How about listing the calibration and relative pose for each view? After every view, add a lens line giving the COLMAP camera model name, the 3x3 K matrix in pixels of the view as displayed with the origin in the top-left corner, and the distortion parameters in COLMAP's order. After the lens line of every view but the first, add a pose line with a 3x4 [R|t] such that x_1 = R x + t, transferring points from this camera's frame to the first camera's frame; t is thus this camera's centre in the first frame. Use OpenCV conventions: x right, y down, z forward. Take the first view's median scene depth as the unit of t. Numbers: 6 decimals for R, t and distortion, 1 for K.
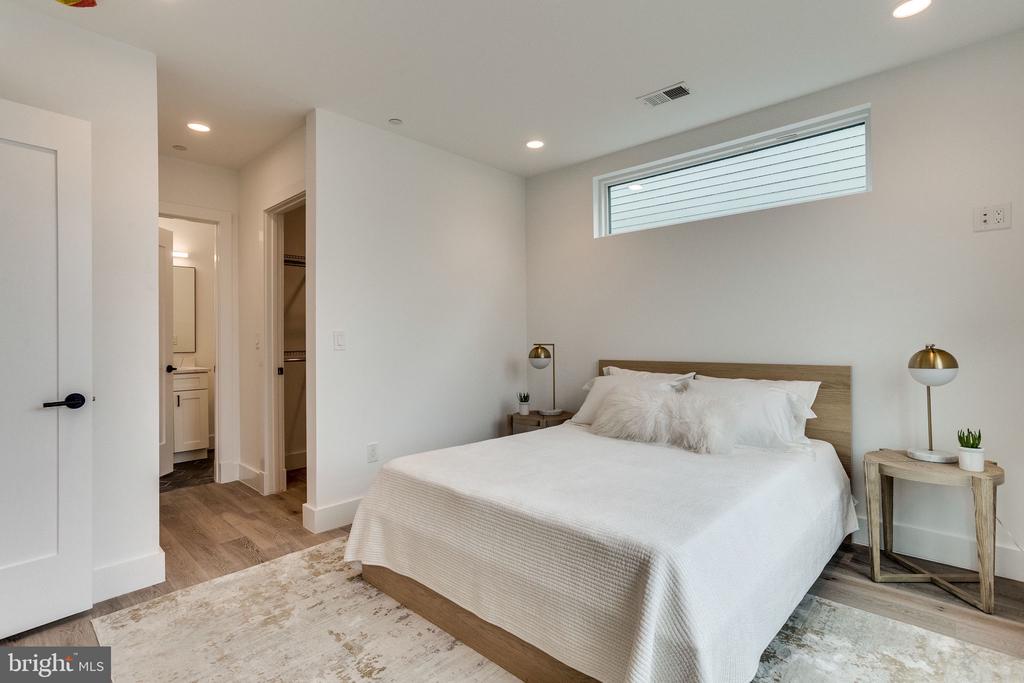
lens RADIAL K [[503.2, 0, 512.0], [0, 503.2, 341.5], [0, 0, 1]] dist [-0.019189, 0.001769]
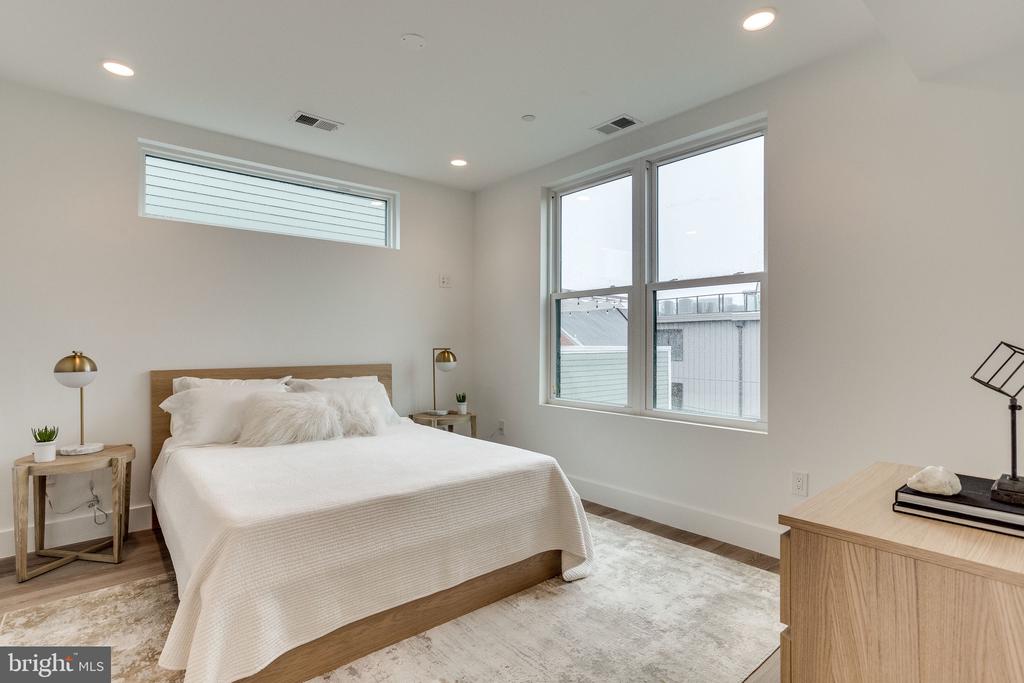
lens RADIAL K [[503.2, 0, 512.0], [0, 503.2, 341.5], [0, 0, 1]] dist [-0.019189, 0.001769]
pose [[0.096741, 0.008440, 0.995274, -0.845661], [-0.001773, 0.999964, -0.008307, -0.004266], [-0.995308, -0.000961, 0.096753, 0.525388]]
